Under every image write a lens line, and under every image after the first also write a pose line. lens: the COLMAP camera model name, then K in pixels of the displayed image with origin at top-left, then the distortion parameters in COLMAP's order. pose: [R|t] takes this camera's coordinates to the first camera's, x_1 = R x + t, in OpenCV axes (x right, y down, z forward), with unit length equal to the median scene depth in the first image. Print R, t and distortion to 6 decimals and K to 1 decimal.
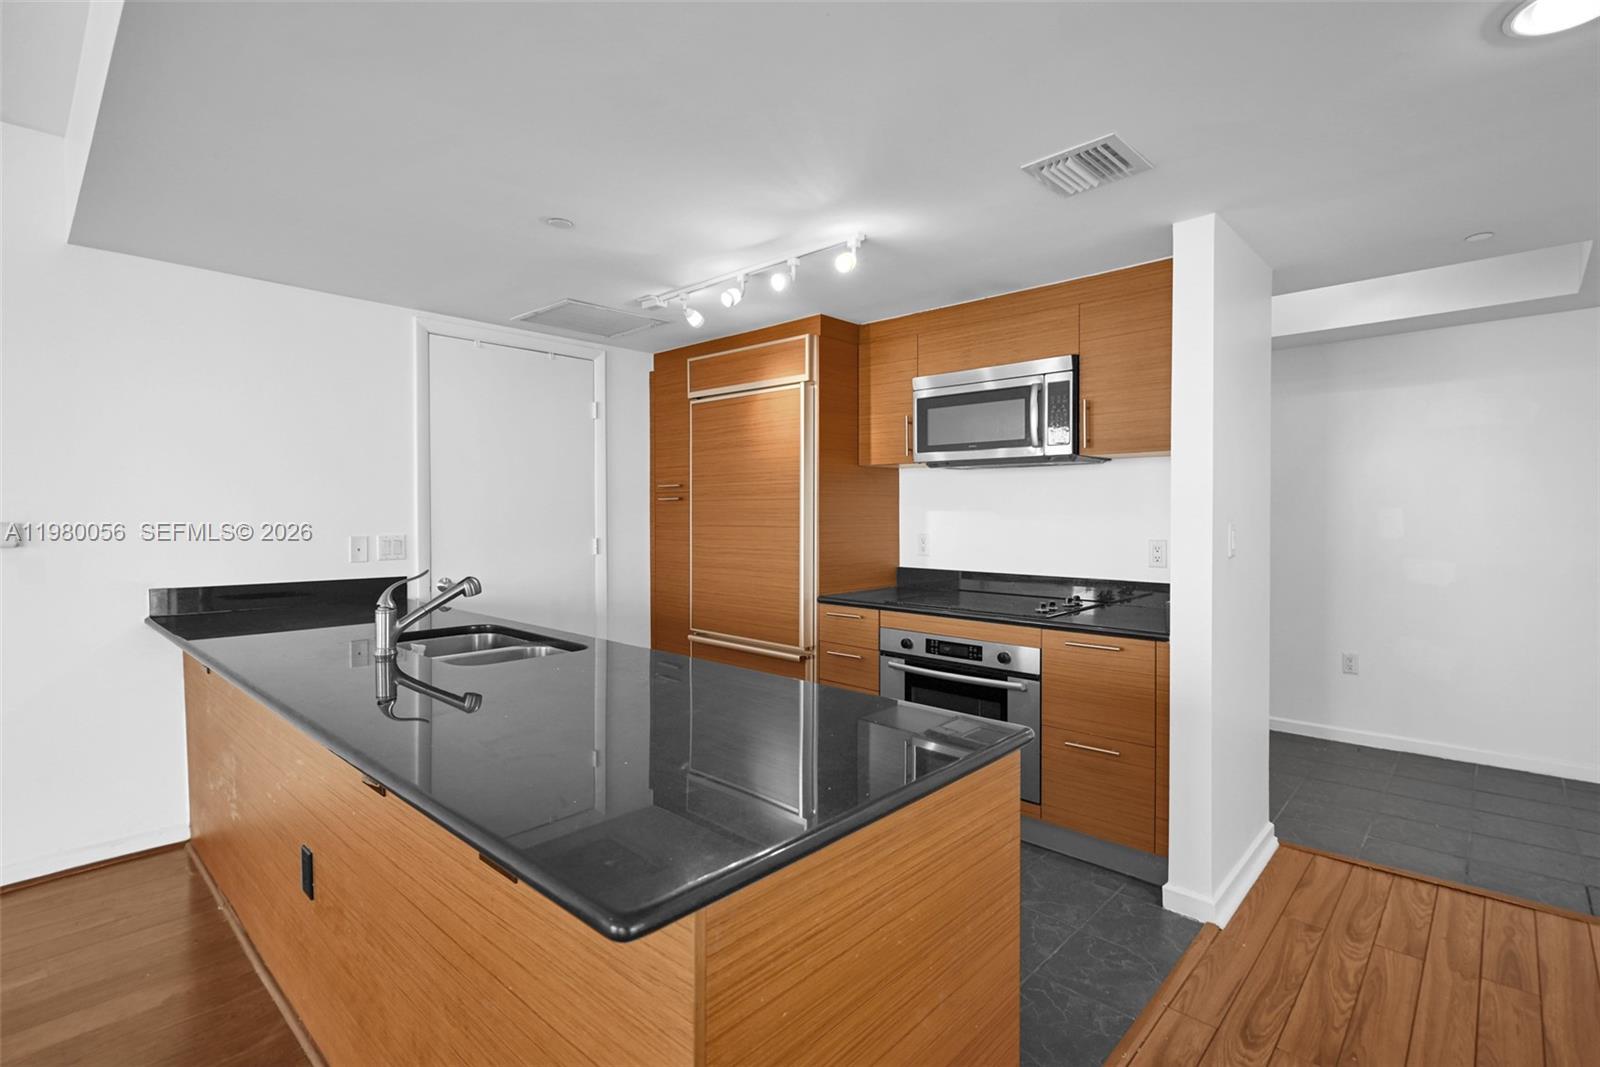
lens RADIAL K [[747.2, 0, 803.3], [0, 747.2, 512.6], [0, 0, 1]] dist [-0.000325, -0.000309]
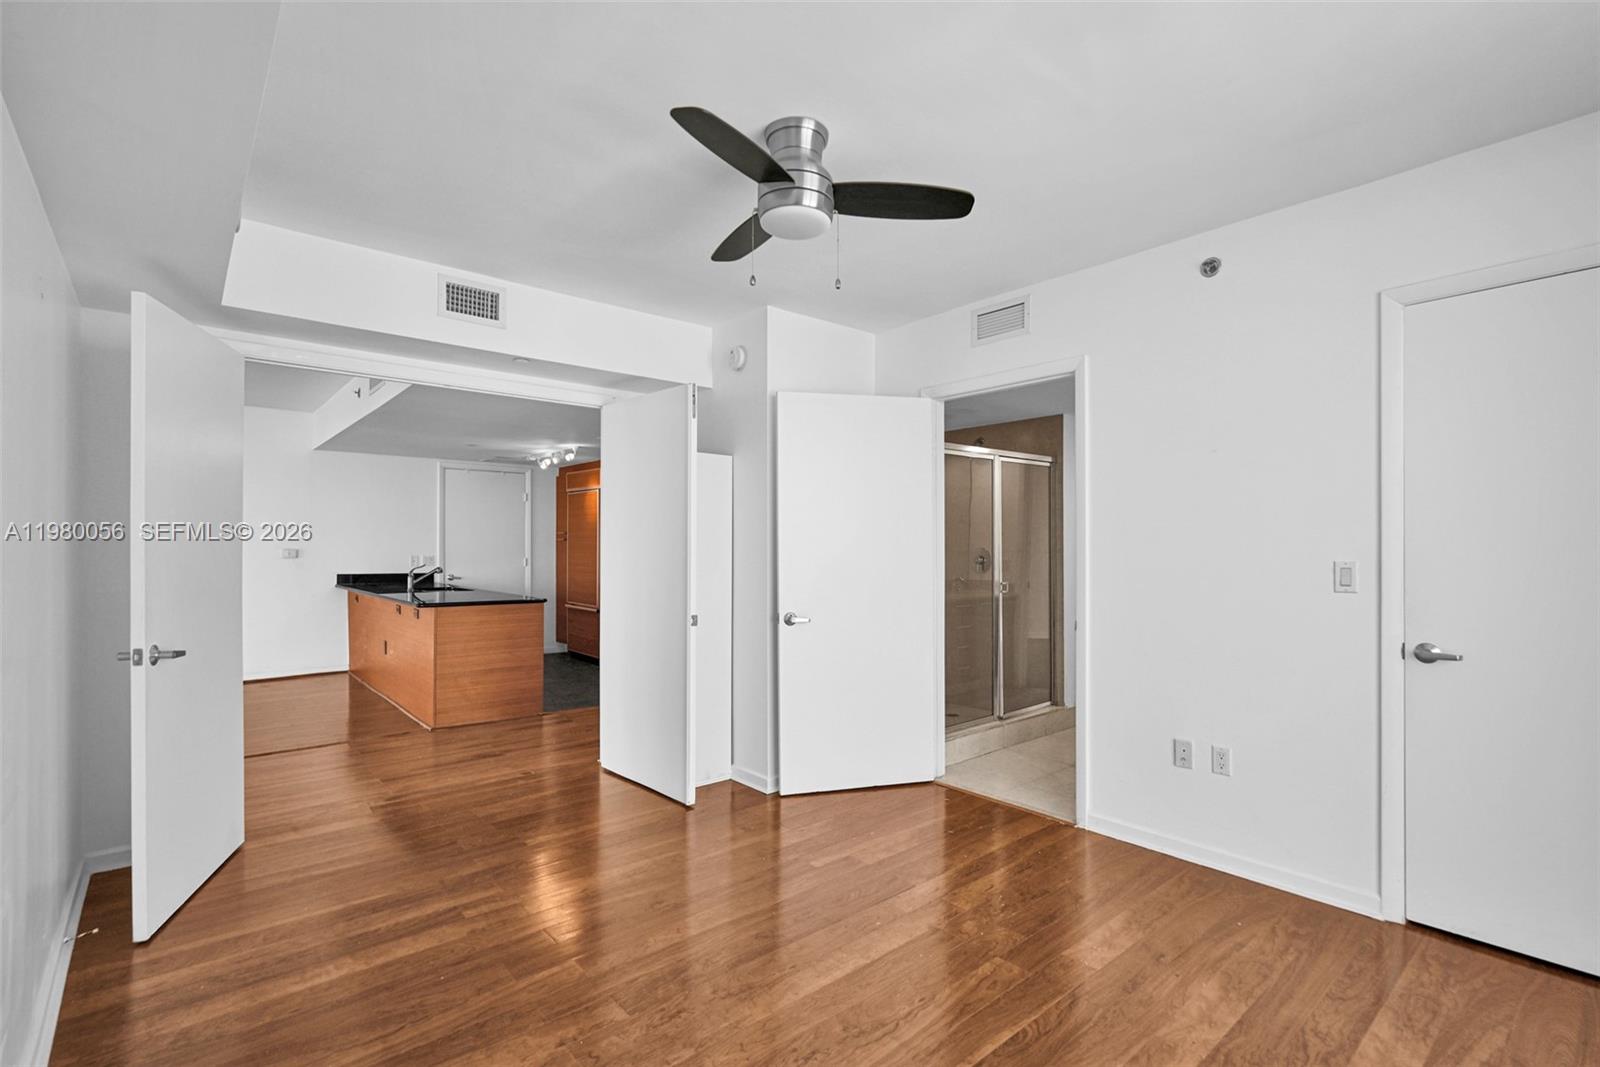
lens RADIAL K [[728.8, 0, 792.3], [0, 728.8, 529.2], [0, 0, 1]] dist [0.000432, 0.000225]
pose [[0.992726, -0.008790, -0.120074, 0.810182], [0.005824, 0.999670, -0.025029, 0.008822], [0.120254, 0.024148, 0.992449, -1.068541]]
